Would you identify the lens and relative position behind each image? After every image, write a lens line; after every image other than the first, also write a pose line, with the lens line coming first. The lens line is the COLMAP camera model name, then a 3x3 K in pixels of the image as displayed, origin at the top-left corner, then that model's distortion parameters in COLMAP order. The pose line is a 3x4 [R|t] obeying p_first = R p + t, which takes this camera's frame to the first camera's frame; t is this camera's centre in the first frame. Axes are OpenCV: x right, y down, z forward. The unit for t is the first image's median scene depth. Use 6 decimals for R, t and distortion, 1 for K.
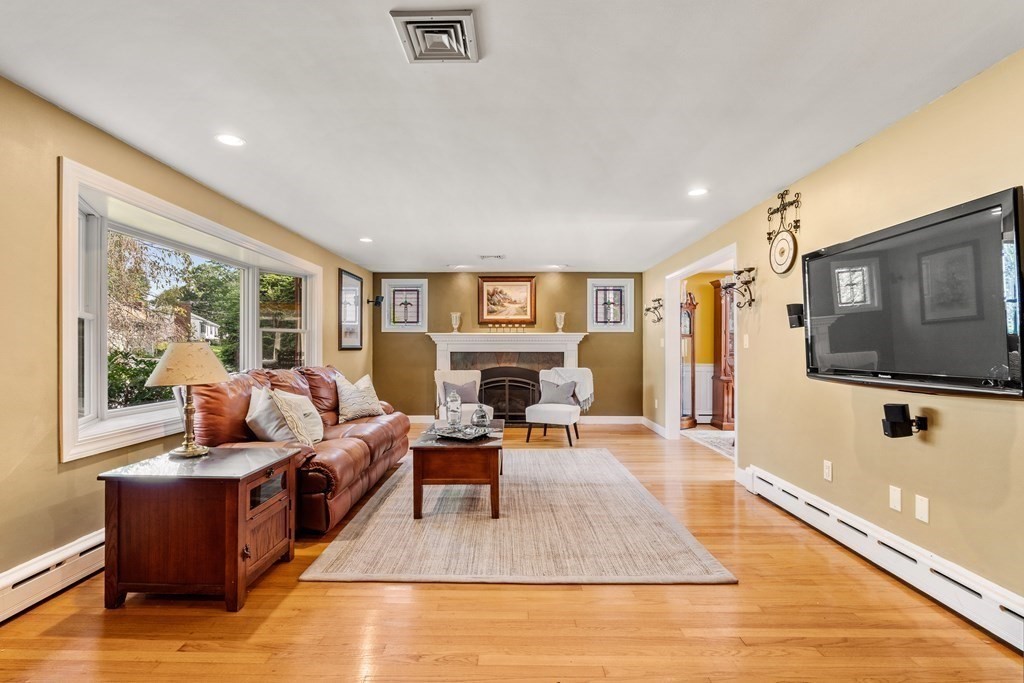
lens RADIAL K [[457.0, 0, 512.0], [0, 457.0, 341.5], [0, 0, 1]] dist [-0.000291, -0.000024]
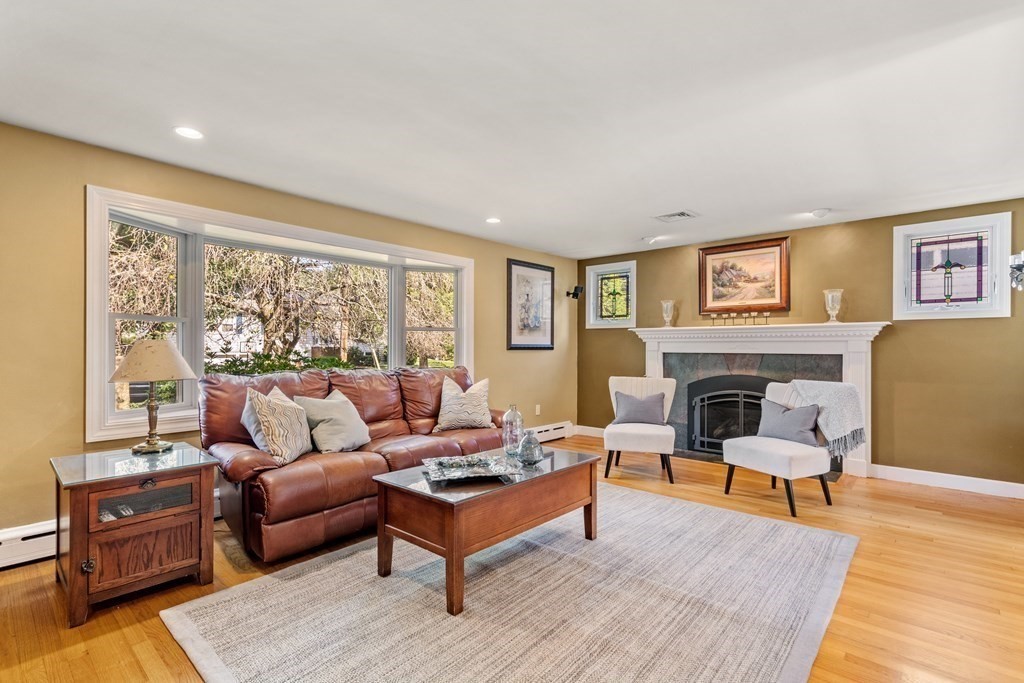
lens RADIAL K [[476.5, 0, 512.0], [0, 476.5, 341.5], [0, 0, 1]] dist [0.000550, 0.000300]
pose [[0.753817, -0.005321, -0.657063, 0.199707], [0.006735, 0.999977, -0.000371, 0.003000], [0.657050, -0.004145, 0.753835, 0.237154]]
